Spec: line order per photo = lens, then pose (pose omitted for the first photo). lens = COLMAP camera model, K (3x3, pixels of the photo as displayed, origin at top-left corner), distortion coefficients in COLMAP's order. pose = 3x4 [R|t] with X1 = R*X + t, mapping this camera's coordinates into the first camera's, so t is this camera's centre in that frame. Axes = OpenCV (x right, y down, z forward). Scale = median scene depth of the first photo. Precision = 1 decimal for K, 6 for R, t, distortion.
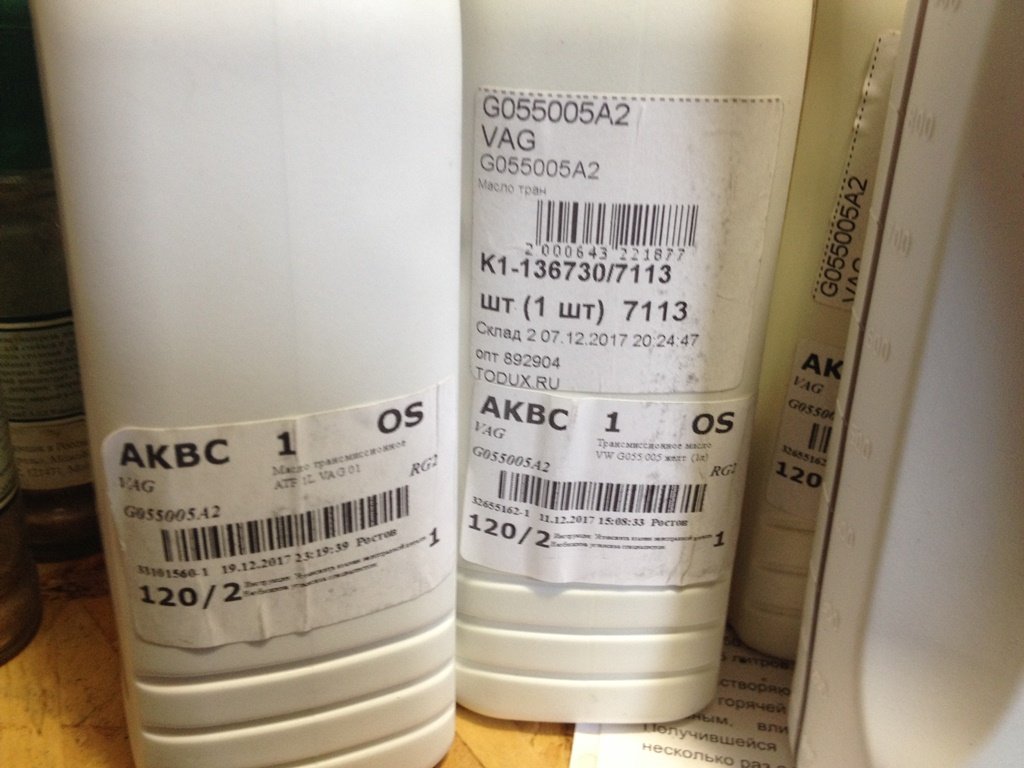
lens RADIAL K [[1005.7, 0, 511.9], [0, 1005.7, 377.8], [0, 0, 1]] dist [0.142688, -0.404486]
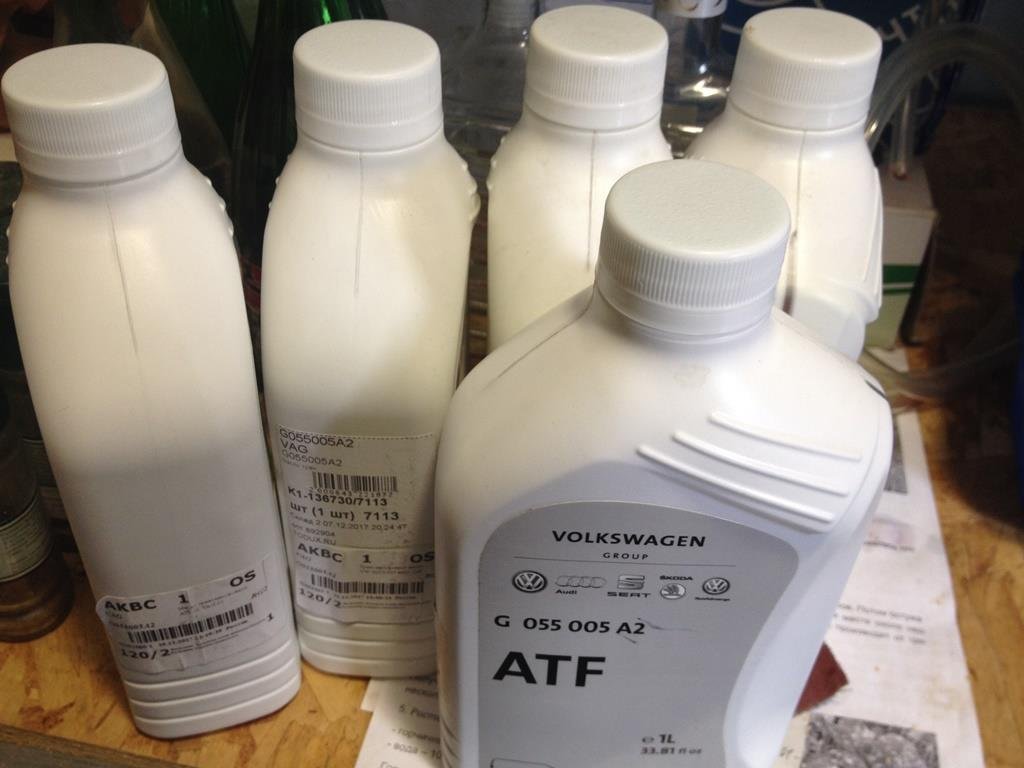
lens RADIAL K [[1005.7, 0, 511.9], [0, 1005.7, 377.8], [0, 0, 1]] dist [0.142688, -0.404486]
pose [[0.999240, 0.033290, -0.020279, 0.427986], [-0.026865, 0.965088, 0.260546, -0.840304], [0.028244, -0.259803, 0.965248, -0.783457]]
